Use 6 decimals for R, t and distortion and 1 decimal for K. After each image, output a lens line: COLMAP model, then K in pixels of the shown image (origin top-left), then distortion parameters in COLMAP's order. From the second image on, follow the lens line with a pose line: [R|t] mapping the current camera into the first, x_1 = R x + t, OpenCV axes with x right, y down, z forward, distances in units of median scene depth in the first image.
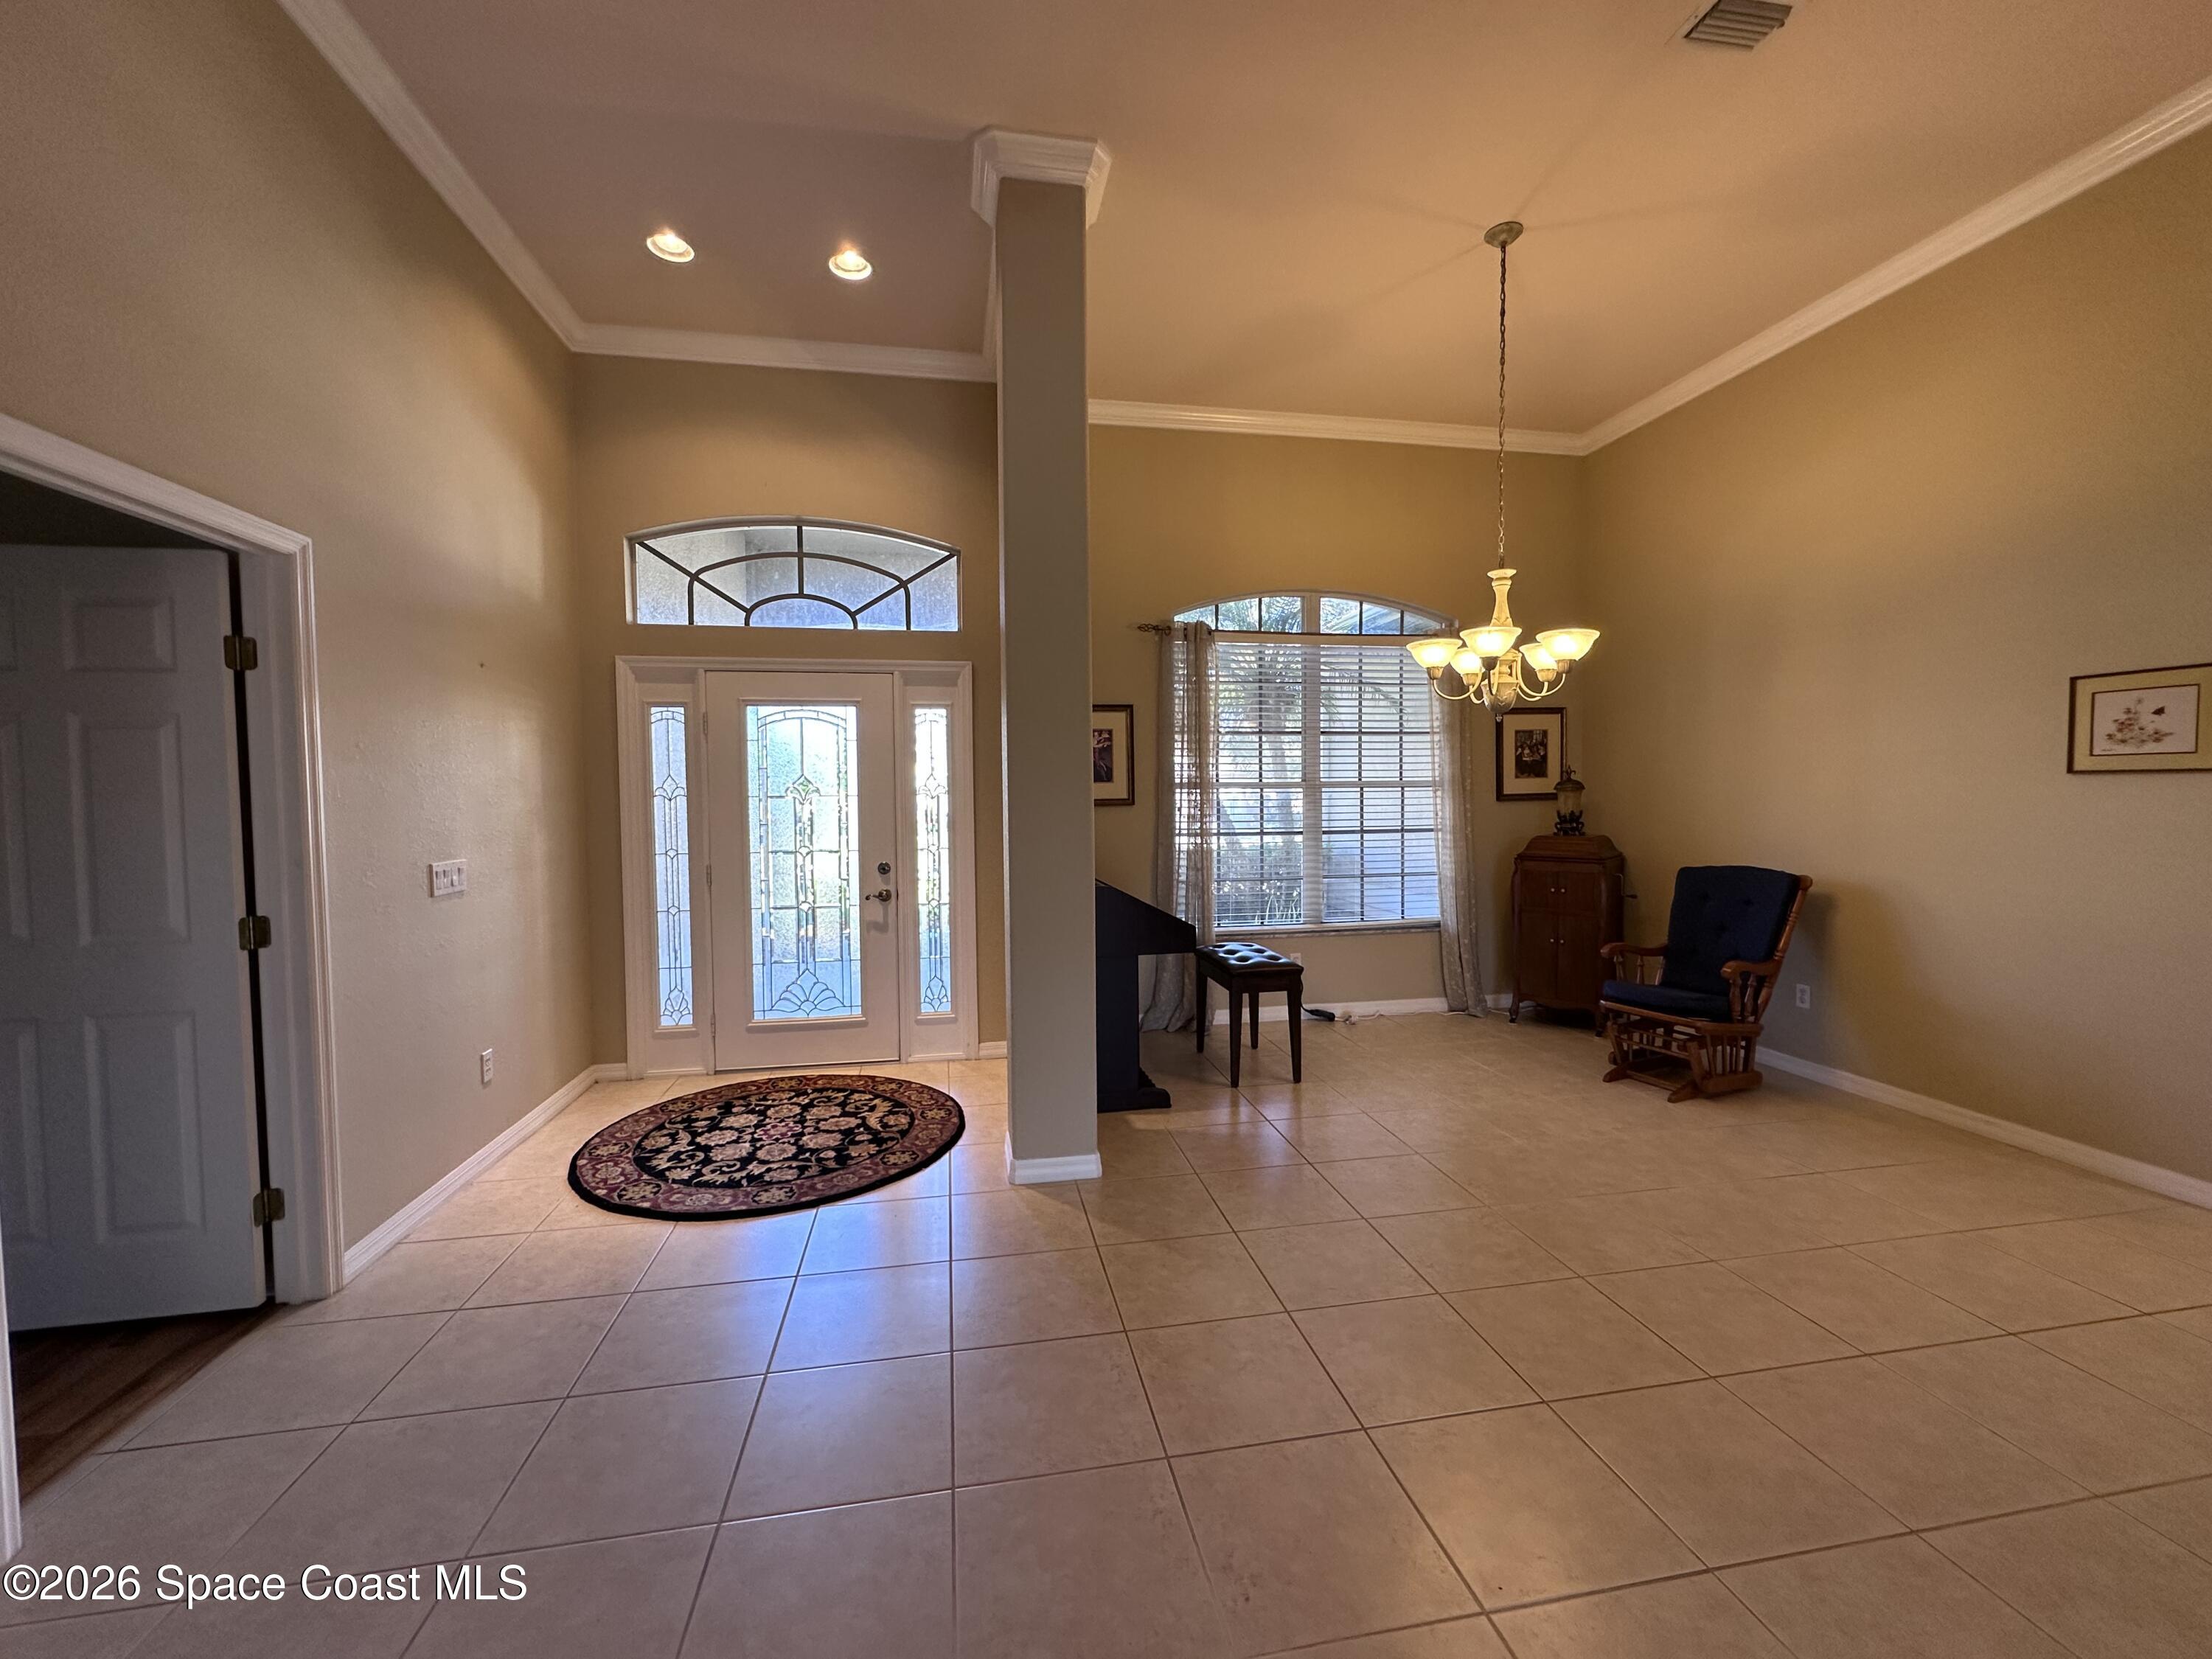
lens RADIAL K [[882.0, 0, 1104.9], [0, 882.0, 829.6], [0, 0, 1]] dist [-0.003687, 0.000761]
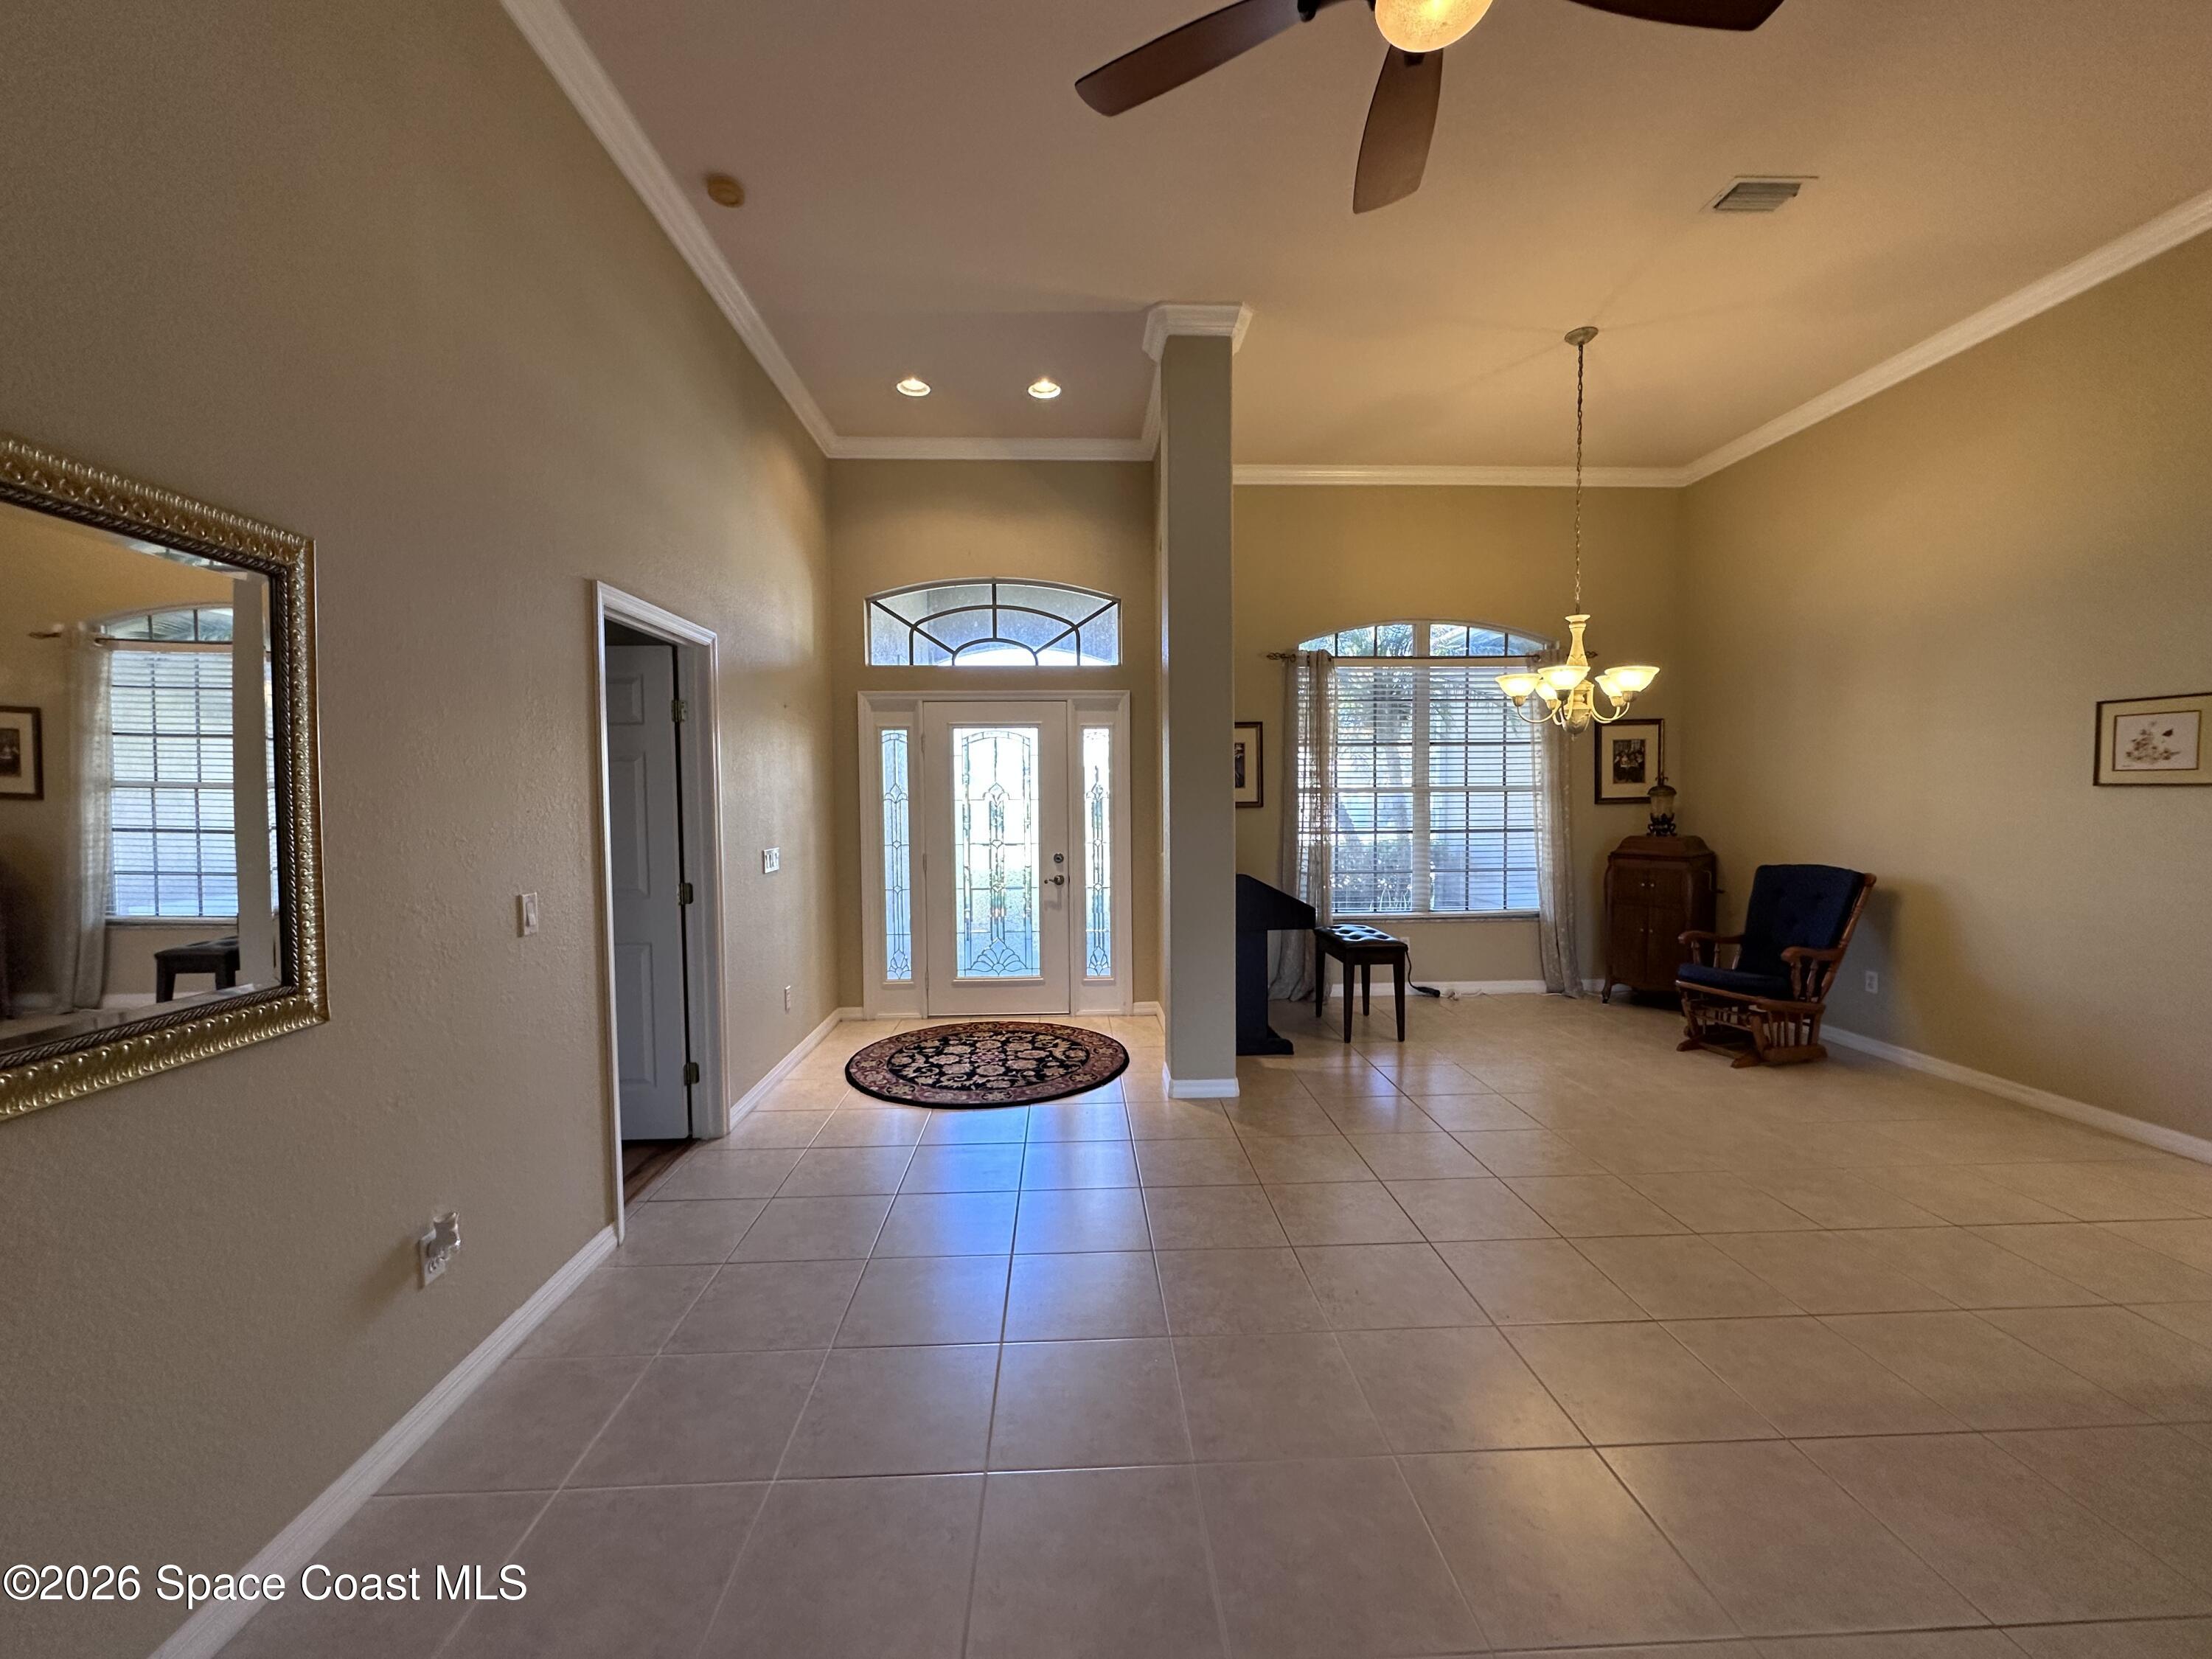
lens RADIAL K [[882.0, 0, 1105.7], [0, 882.0, 829.3], [0, 0, 1]] dist [-0.003687, 0.000761]
pose [[0.990990, 0.006827, -0.133765, -0.023080], [-0.006143, 0.999966, 0.005528, -0.004735], [0.133799, -0.004656, 0.990998, -0.259873]]
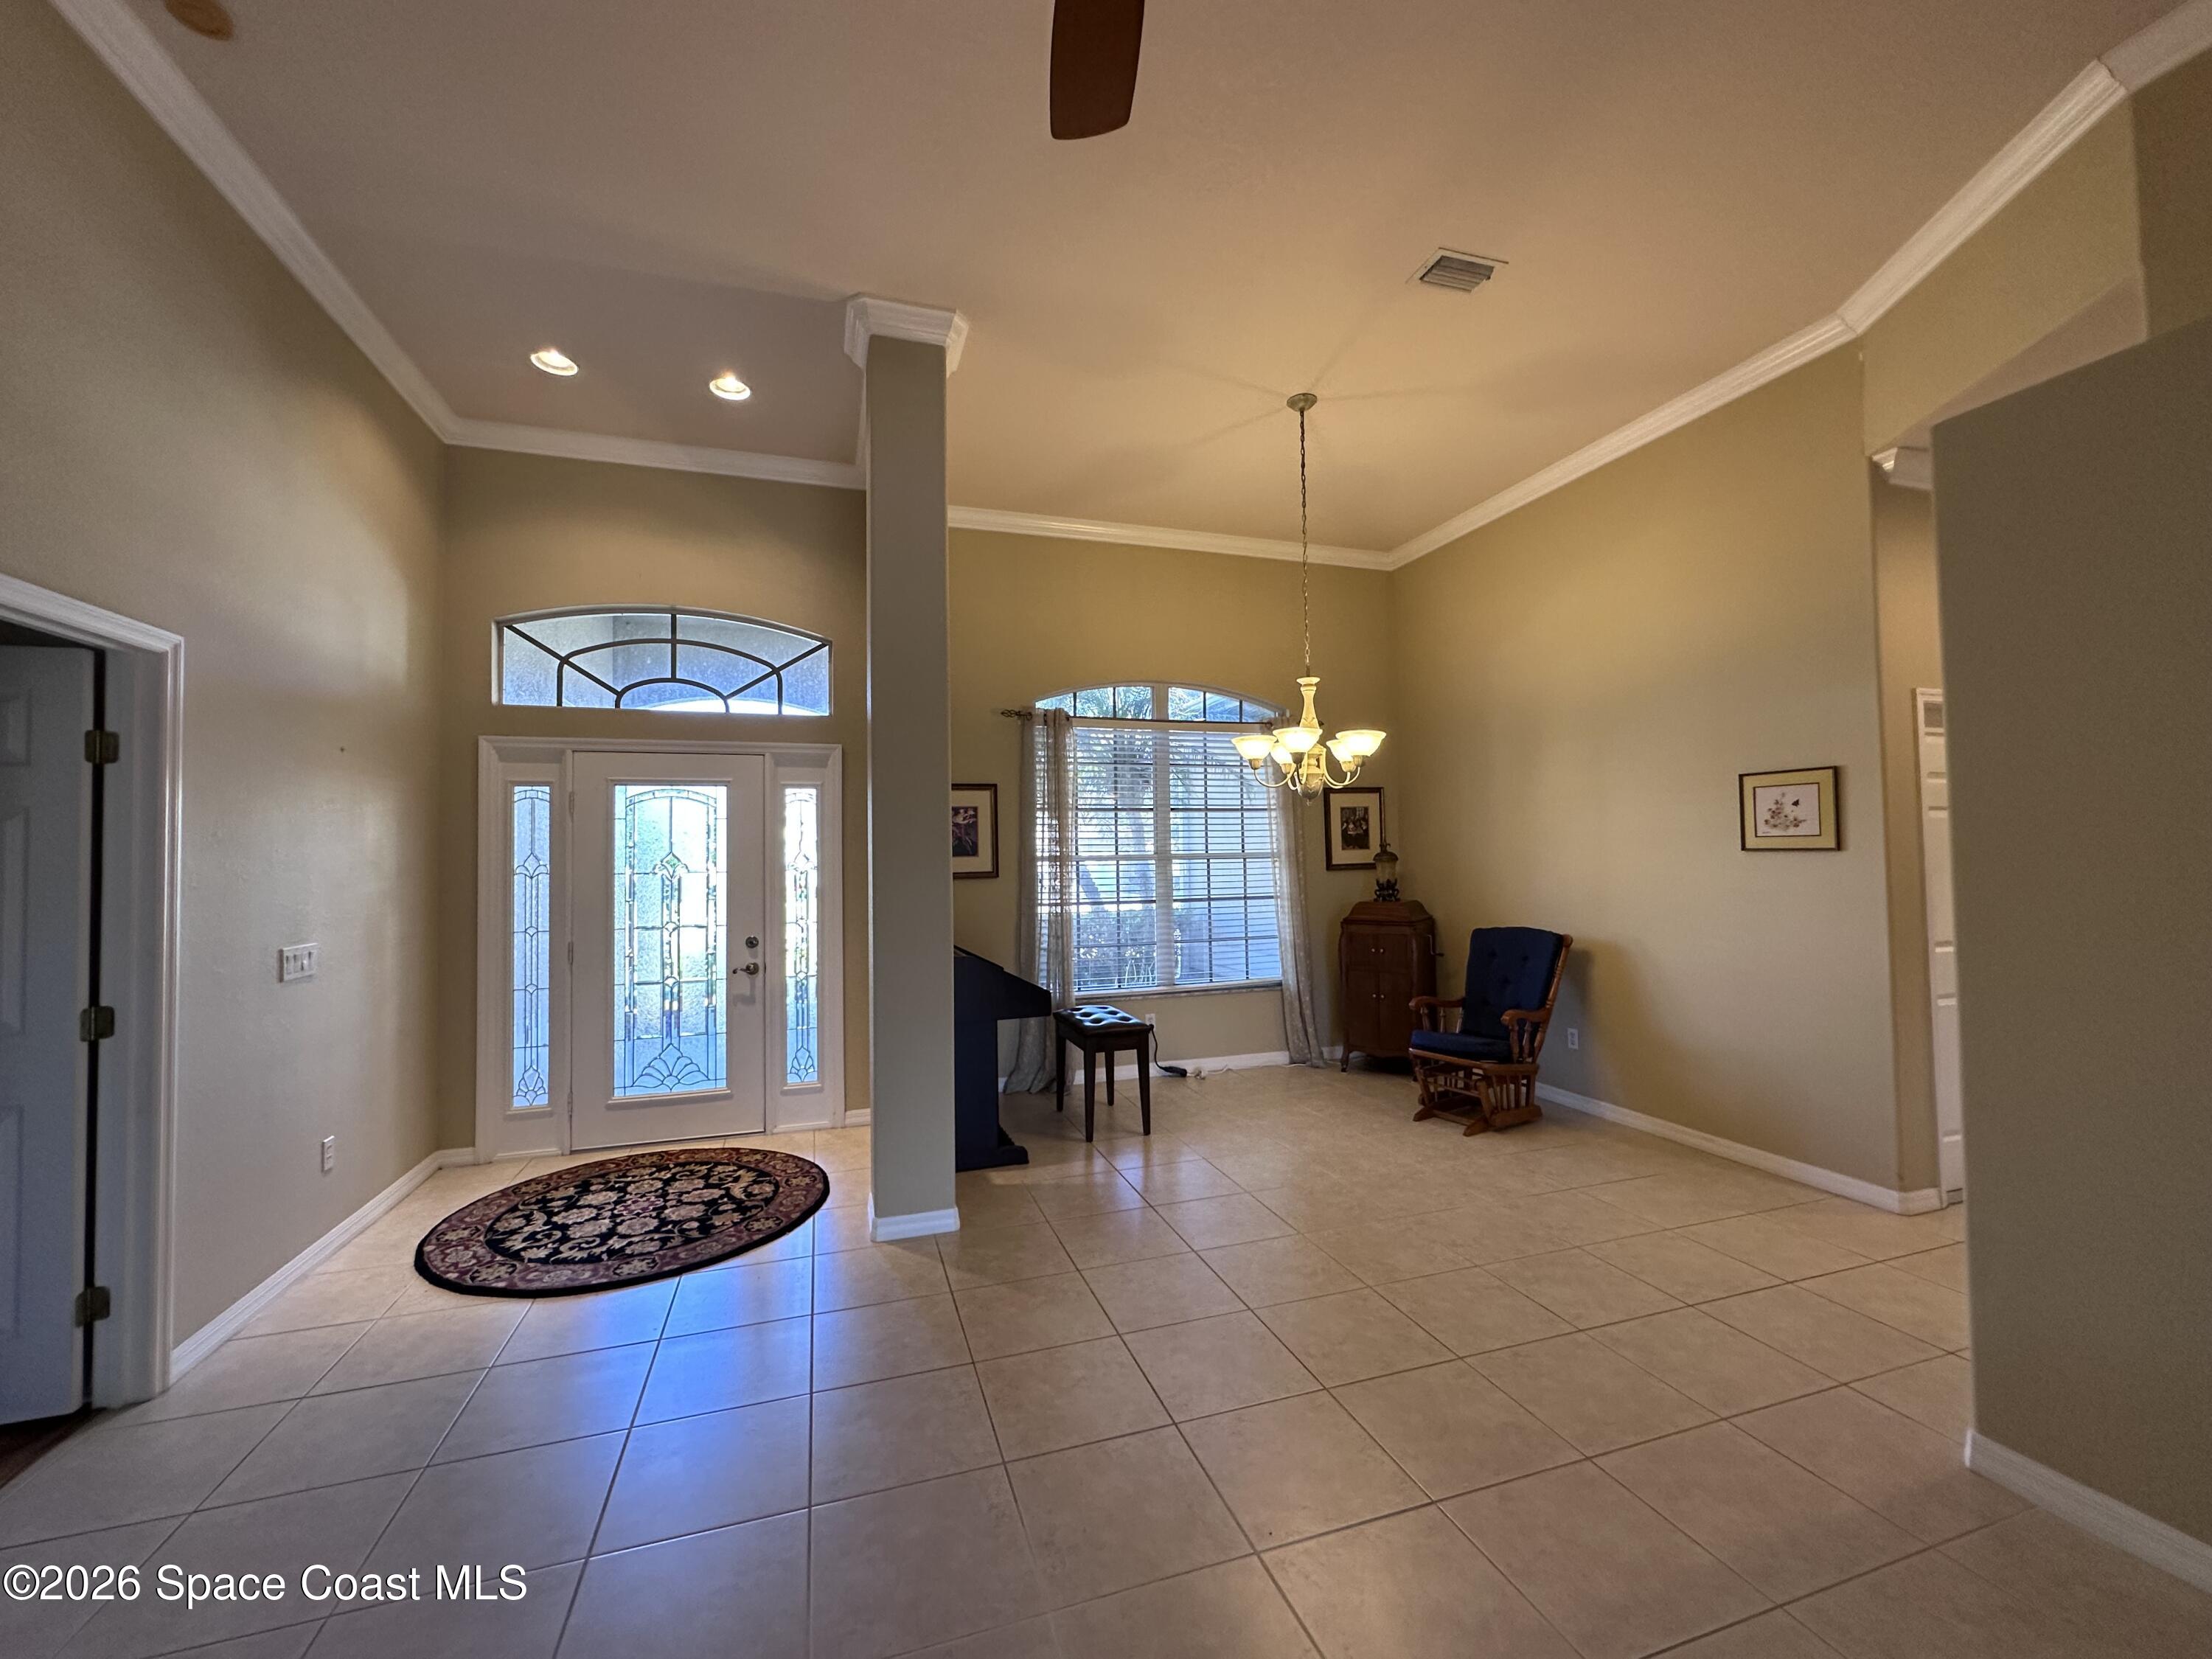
lens RADIAL K [[882.0, 0, 1105.6], [0, 882.0, 829.4], [0, 0, 1]] dist [-0.003687, 0.000761]
pose [[0.990661, -0.000676, 0.136344, 0.022066], [0.010359, 0.997471, -0.070319, -0.013016], [-0.135951, 0.071075, 0.988163, -0.100109]]
